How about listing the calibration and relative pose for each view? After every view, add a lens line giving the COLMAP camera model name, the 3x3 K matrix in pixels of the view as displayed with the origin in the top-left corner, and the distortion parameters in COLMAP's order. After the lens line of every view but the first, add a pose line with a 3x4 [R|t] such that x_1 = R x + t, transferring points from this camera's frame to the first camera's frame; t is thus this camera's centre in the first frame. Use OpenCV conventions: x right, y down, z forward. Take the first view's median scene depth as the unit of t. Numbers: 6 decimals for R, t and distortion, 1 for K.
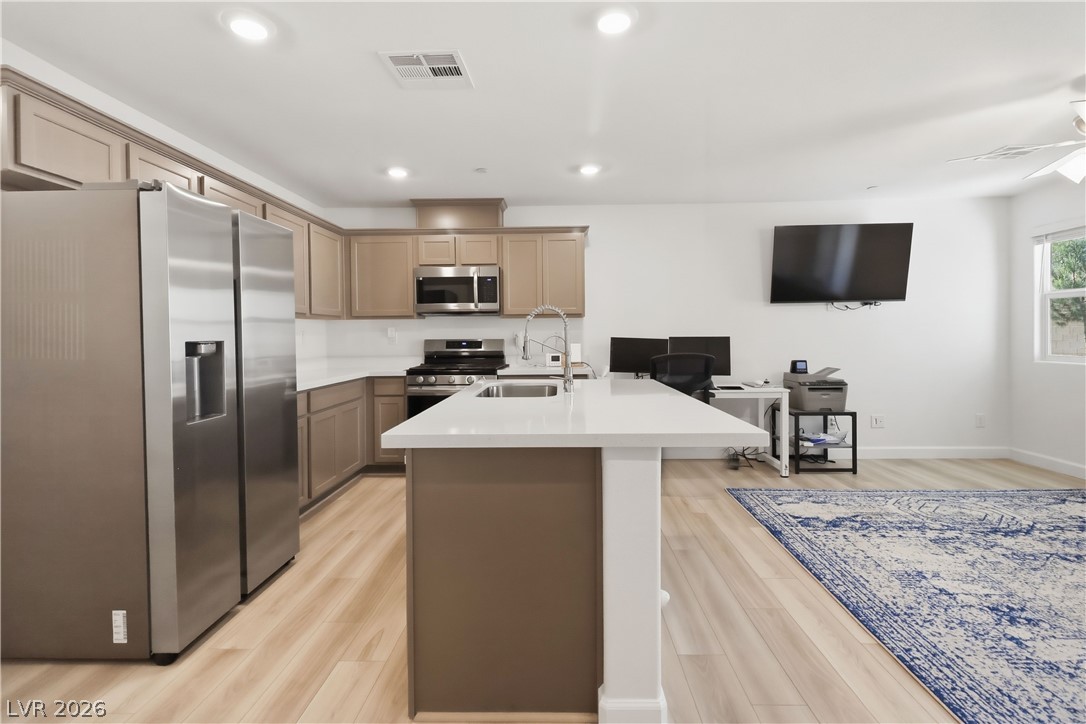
lens RADIAL K [[524.8, 0, 540.0], [0, 524.8, 339.0], [0, 0, 1]] dist [-0.012674, -0.001623]
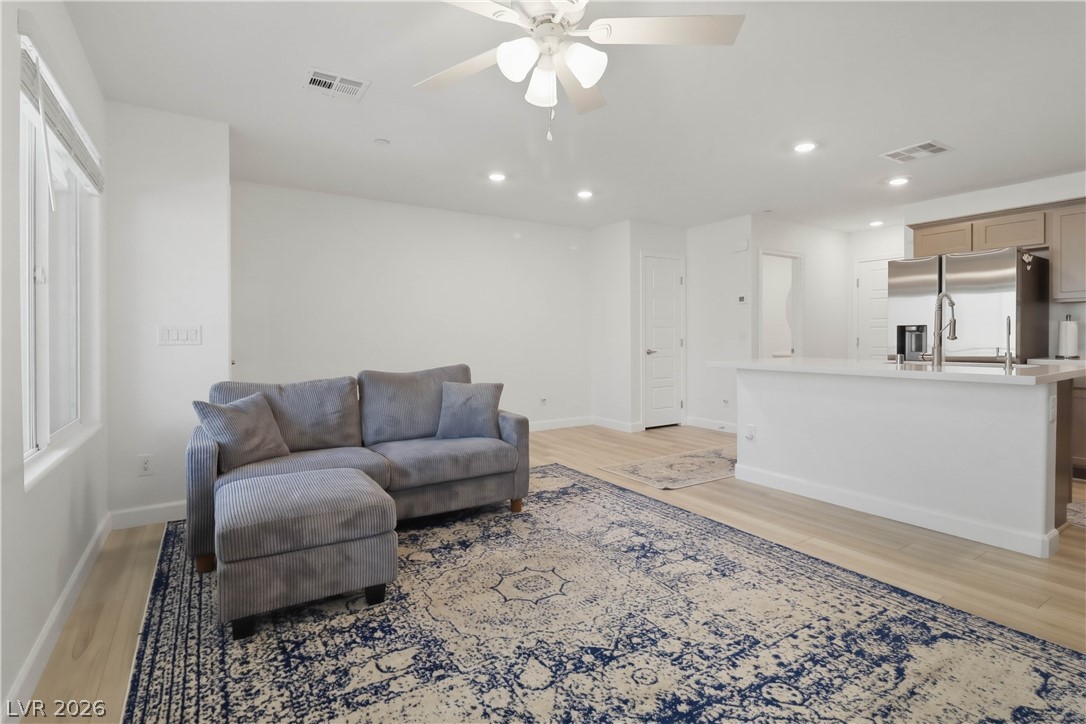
lens RADIAL K [[524.8, 0, 538.6], [0, 524.8, 336.7], [0, 0, 1]] dist [-0.012674, -0.001623]
pose [[-0.828458, 0.013263, -0.559894, 1.245924], [0.007010, 0.999887, 0.013313, 0.009295], [0.560007, 0.007105, -0.828457, 1.298238]]
